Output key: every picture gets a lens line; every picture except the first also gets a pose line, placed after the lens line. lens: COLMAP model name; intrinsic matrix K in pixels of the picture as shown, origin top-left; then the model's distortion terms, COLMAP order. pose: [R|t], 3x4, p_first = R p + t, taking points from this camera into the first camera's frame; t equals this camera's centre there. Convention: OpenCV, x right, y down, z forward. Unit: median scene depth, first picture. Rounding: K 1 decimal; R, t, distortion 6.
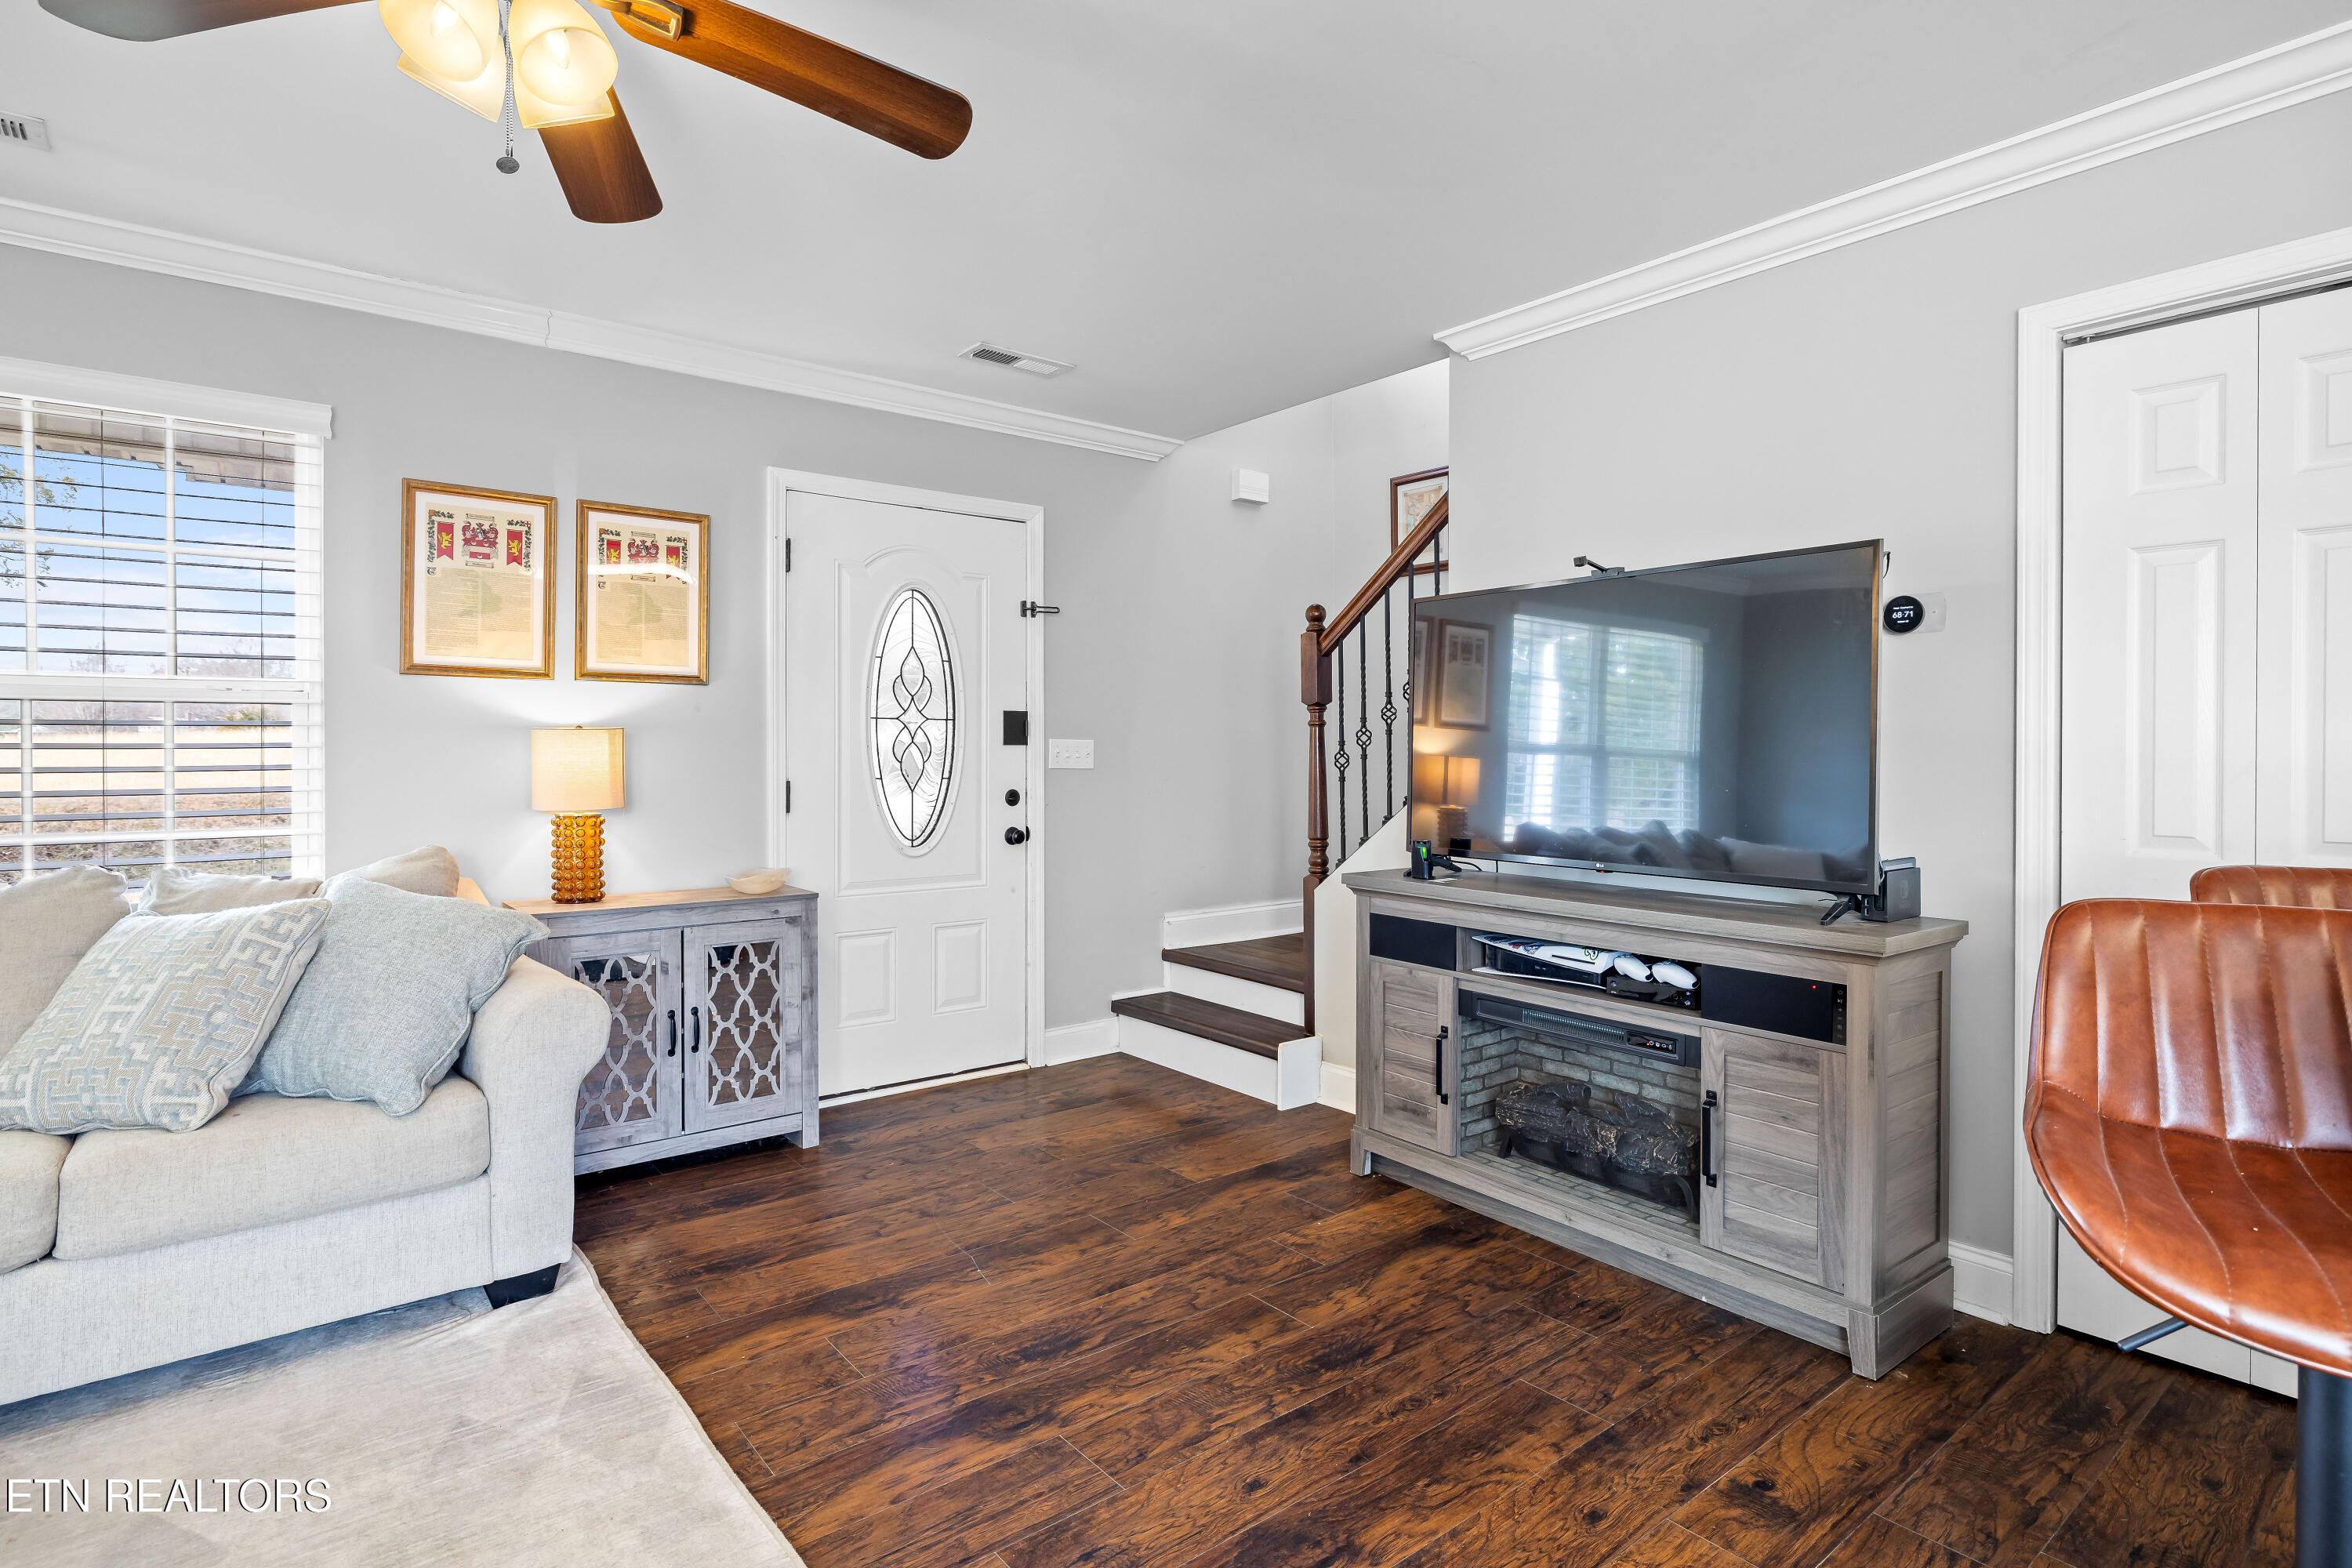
lens RADIAL K [[1202.7, 0, 1175.0], [0, 1202.7, 761.7], [0, 0, 1]] dist [0.000176, 0.000480]
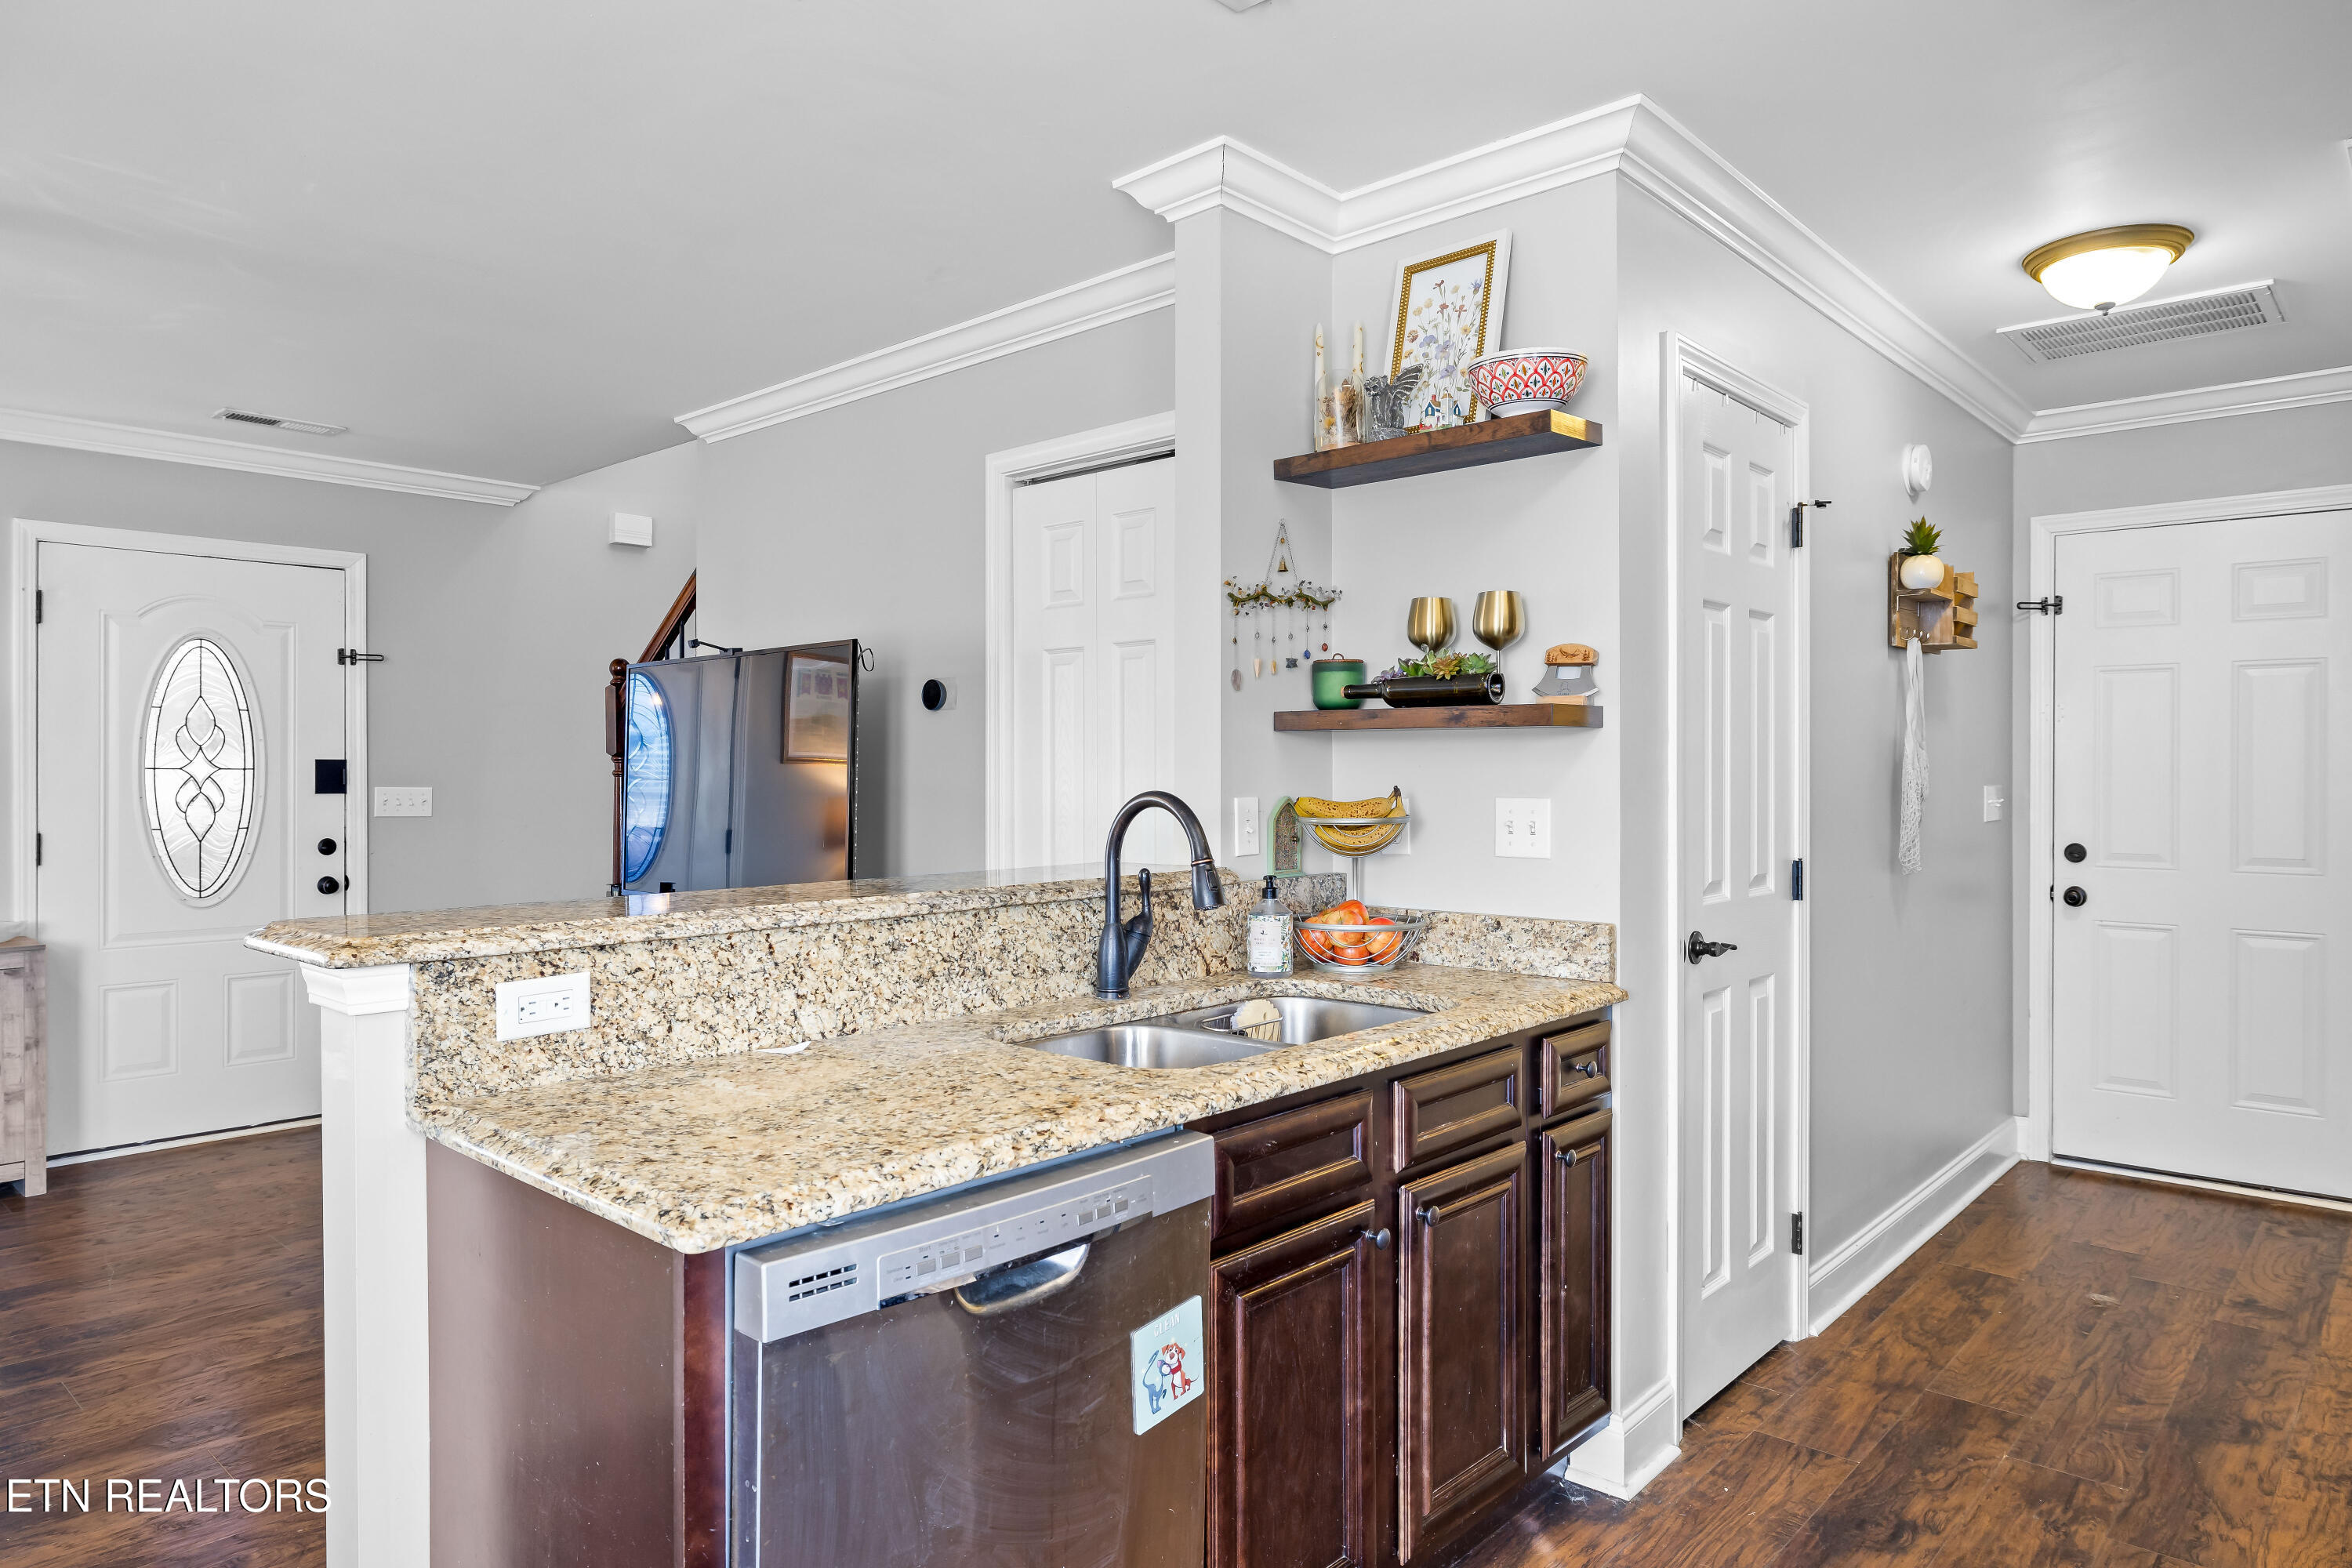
lens RADIAL K [[1450.3, 0, 1156.9], [0, 1450.3, 778.8], [0, 0, 1]] dist [0.005951, -0.002491]
pose [[0.988657, -0.001771, 0.150179, 0.386872], [0.003037, 0.999962, -0.008201, -0.015339], [-0.150159, 0.008564, 0.988625, -0.308157]]
